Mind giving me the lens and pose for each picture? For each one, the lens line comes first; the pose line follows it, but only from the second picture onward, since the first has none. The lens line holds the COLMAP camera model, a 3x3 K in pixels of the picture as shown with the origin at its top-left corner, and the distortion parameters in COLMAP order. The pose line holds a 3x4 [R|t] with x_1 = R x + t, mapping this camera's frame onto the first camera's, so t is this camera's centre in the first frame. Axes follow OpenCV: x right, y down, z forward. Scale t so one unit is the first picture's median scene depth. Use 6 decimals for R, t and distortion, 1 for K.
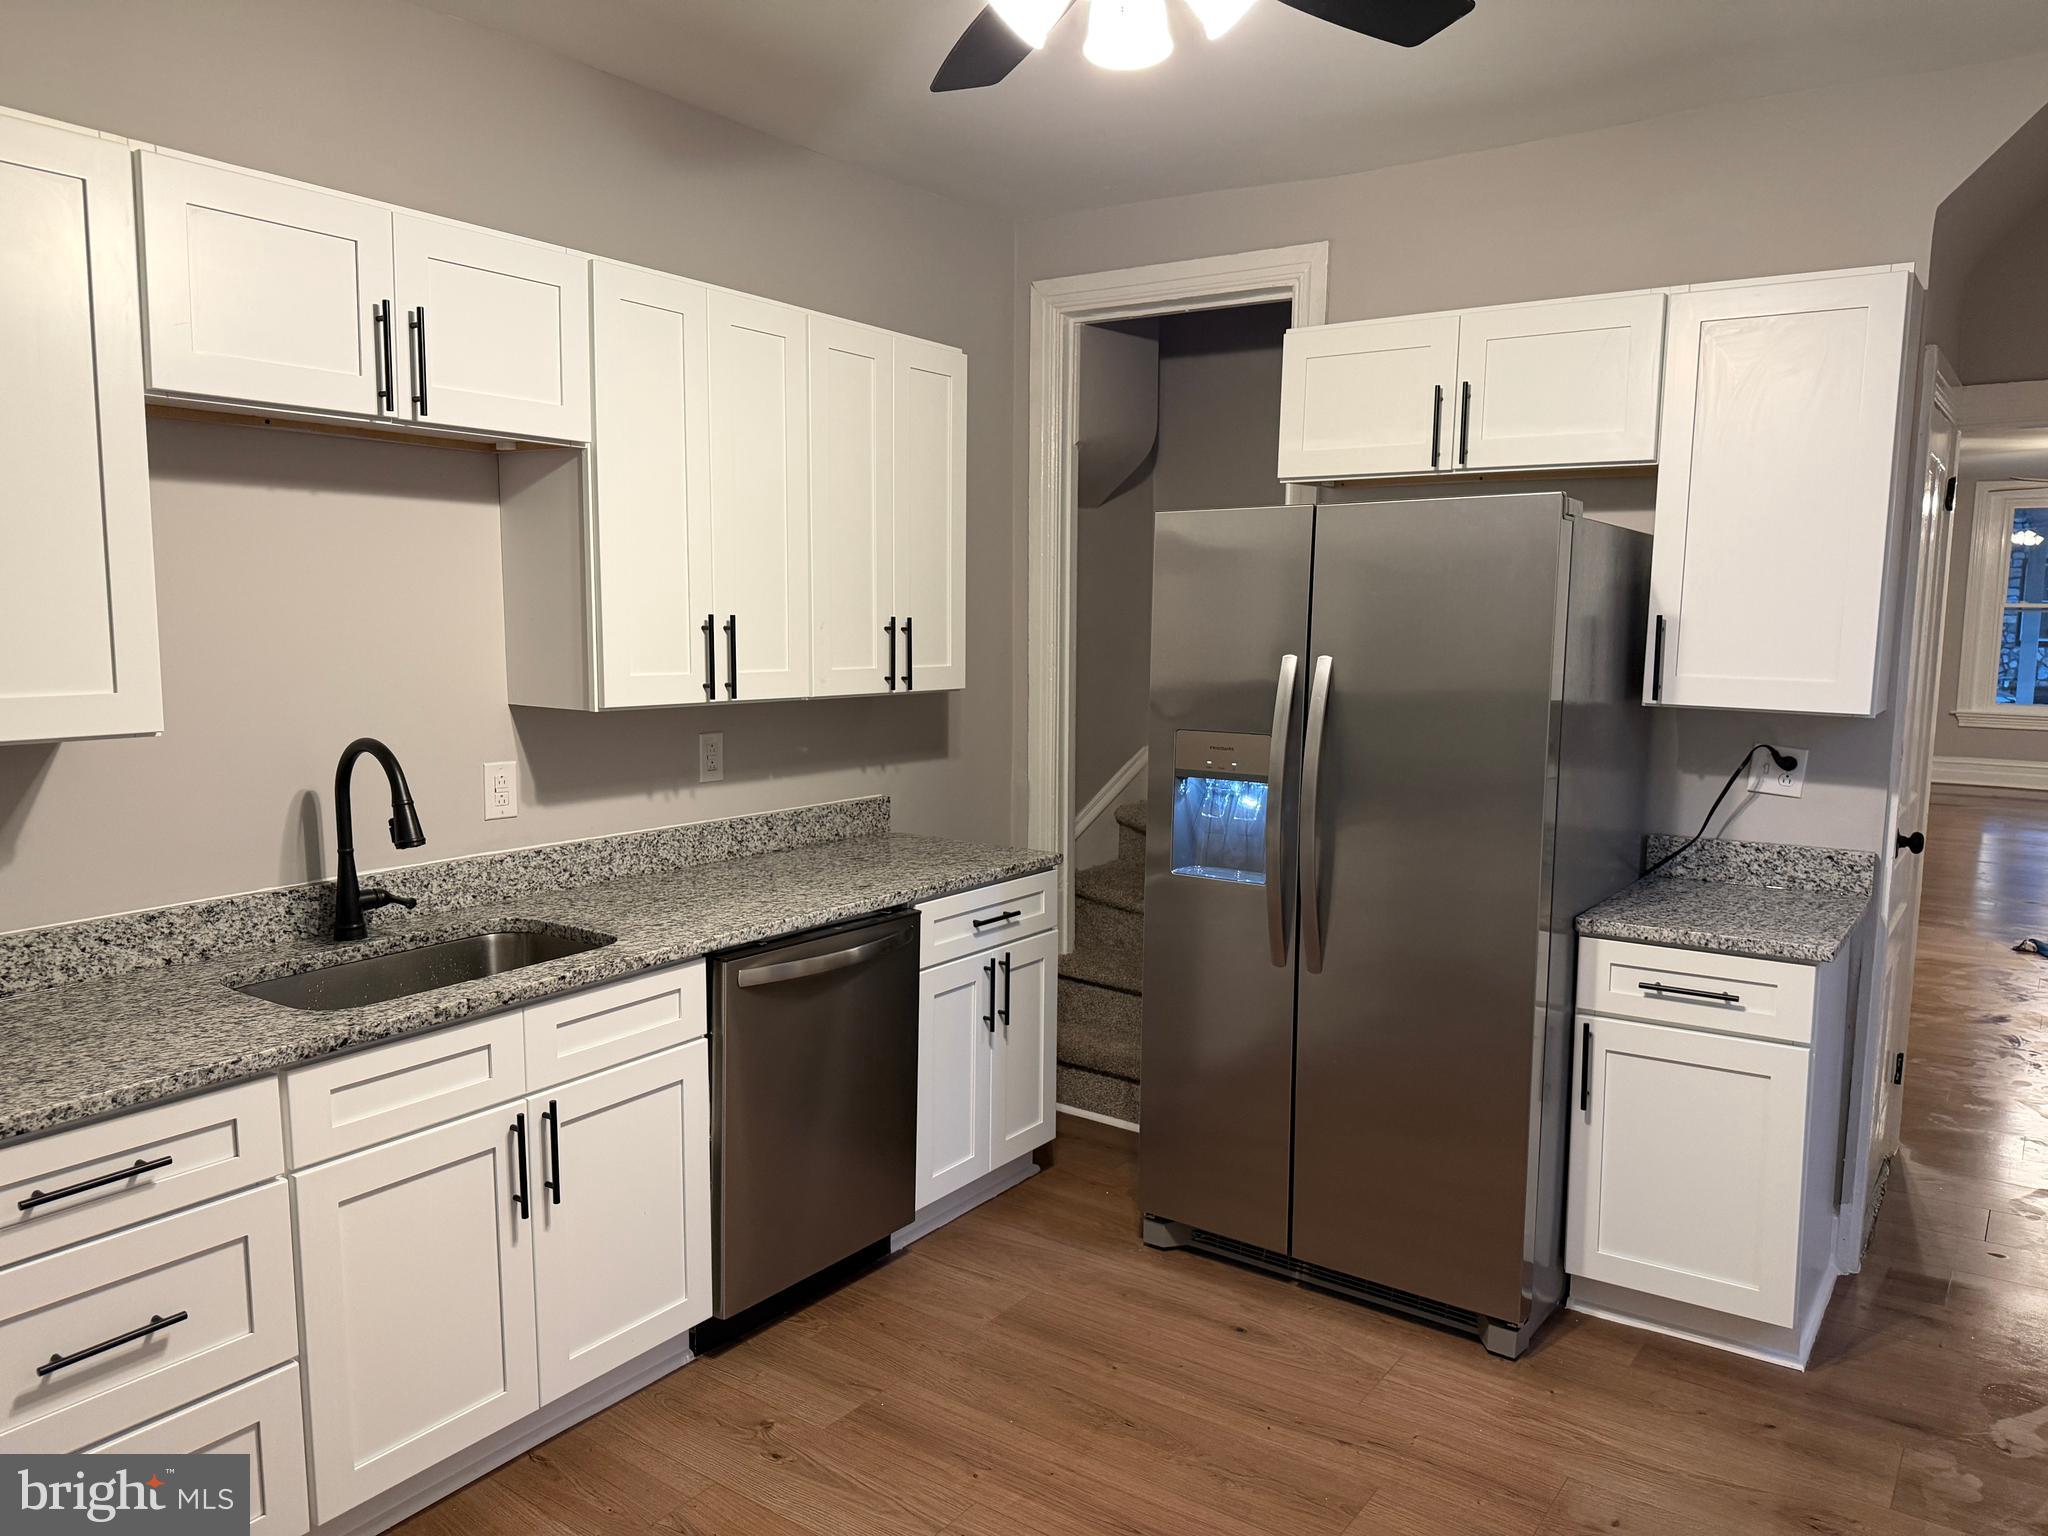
lens RADIAL K [[1434.6, 0, 1019.7], [0, 1434.6, 777.5], [0, 0, 1]] dist [0.150244, -0.273096]
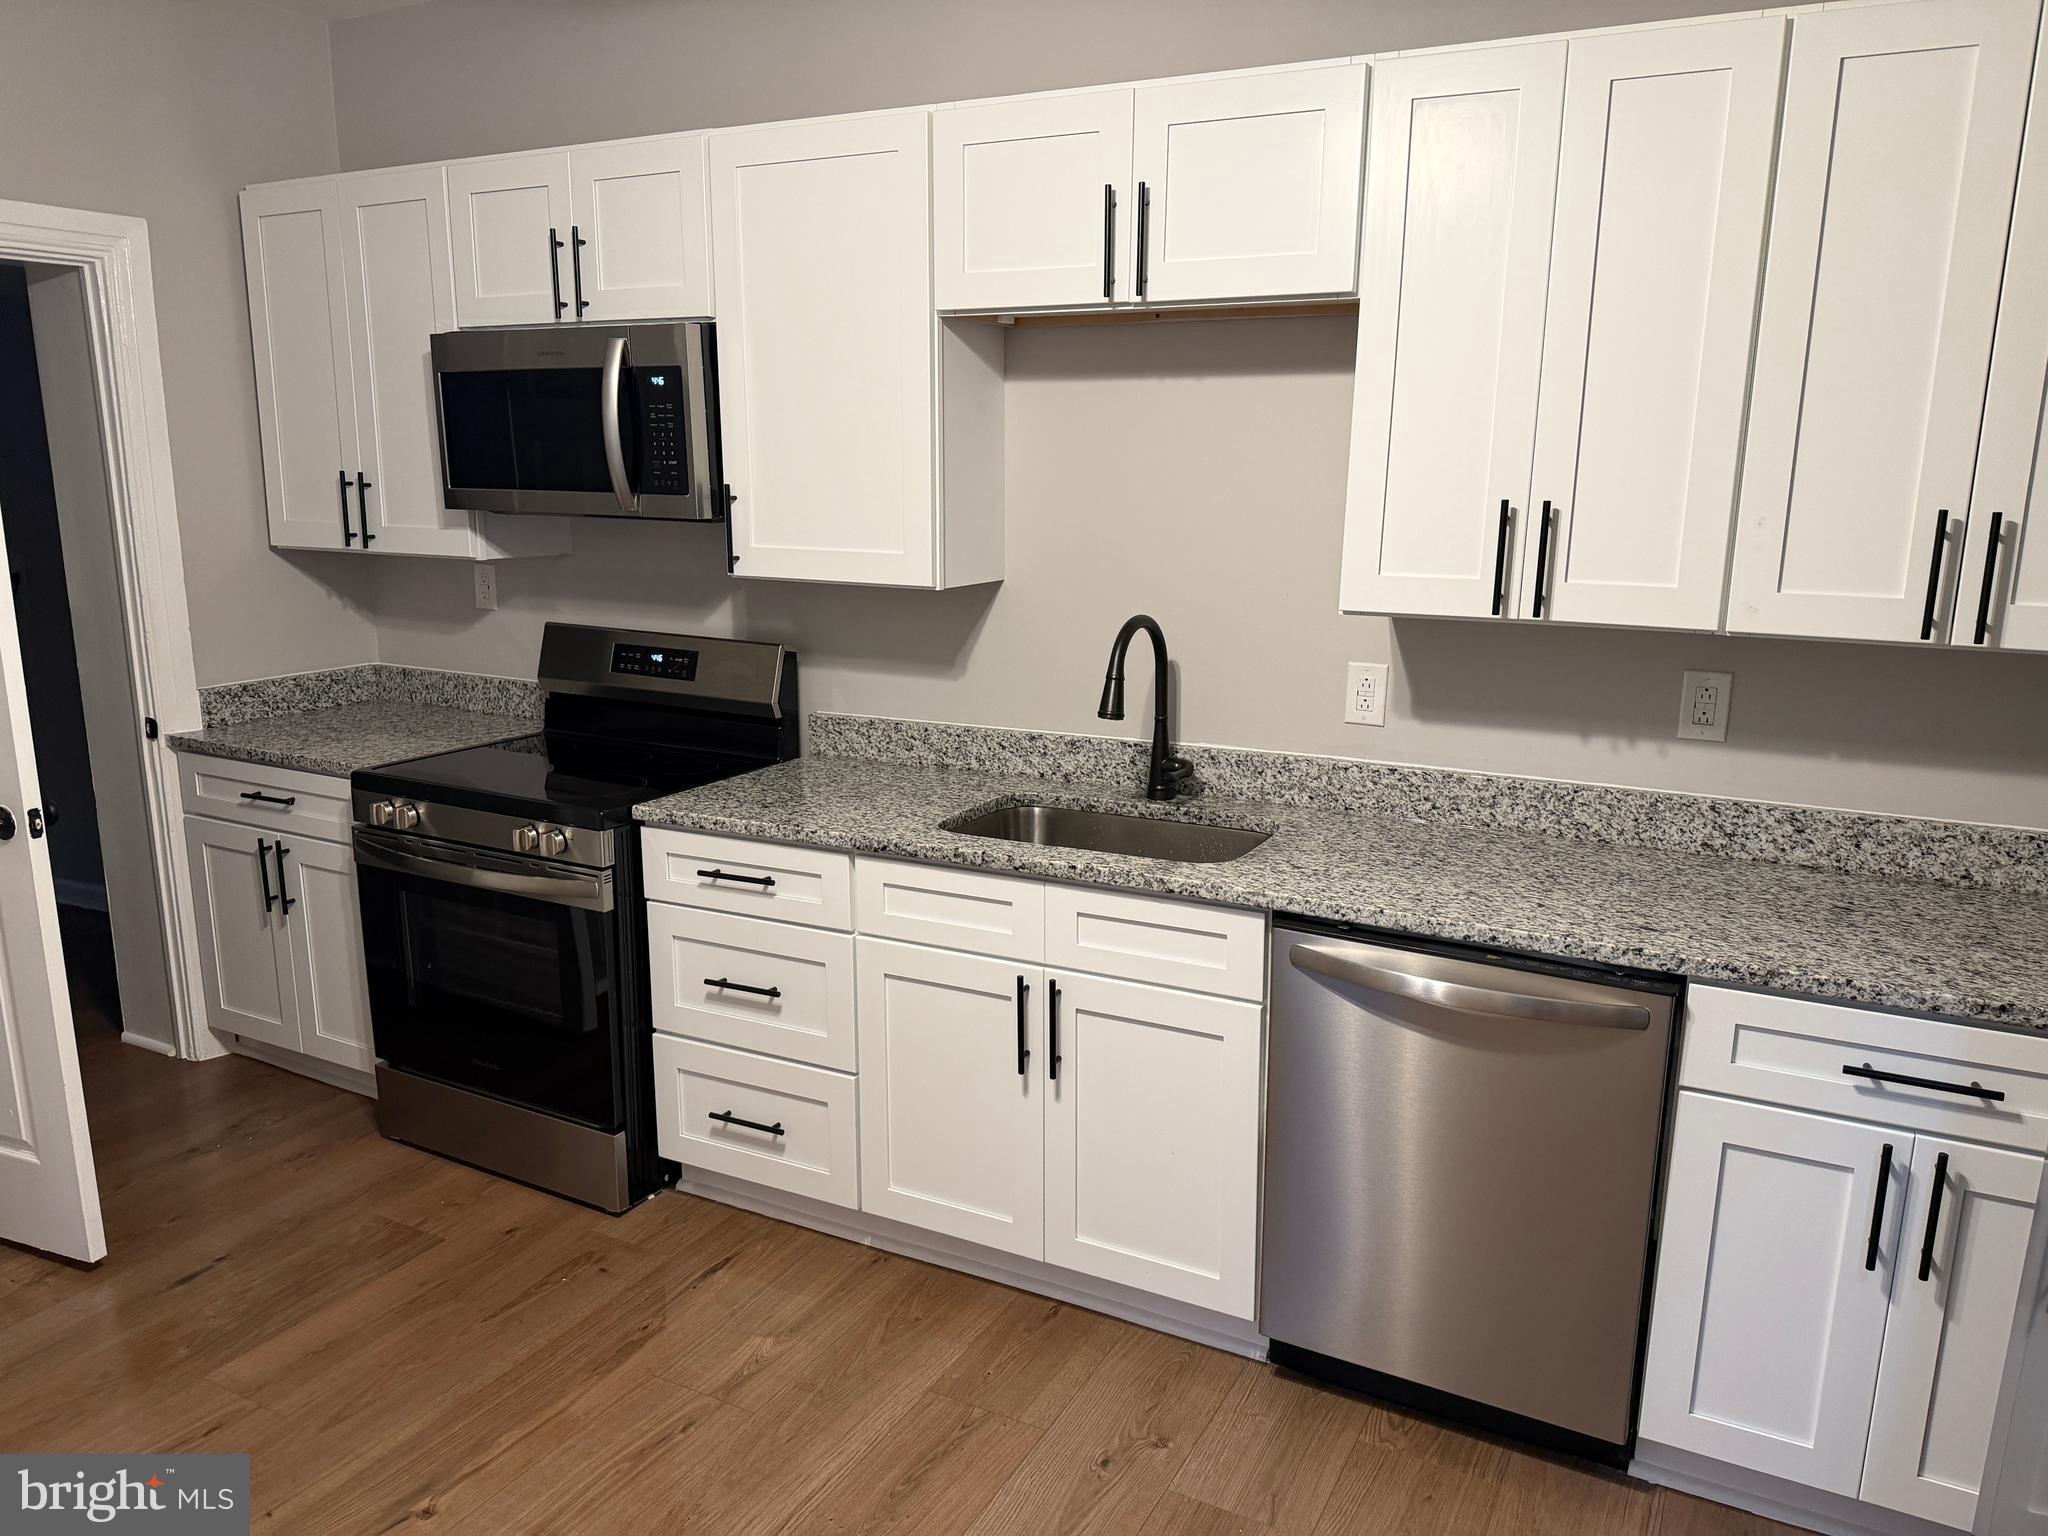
lens RADIAL K [[1434.6, 0, 1019.7], [0, 1434.6, 777.5], [0, 0, 1]] dist [0.150244, -0.273096]
pose [[0.122944, 0.201358, -0.971771, 0.537797], [-0.121683, 0.974870, 0.186606, -0.087537], [0.984925, 0.095306, 0.144356, 0.697830]]
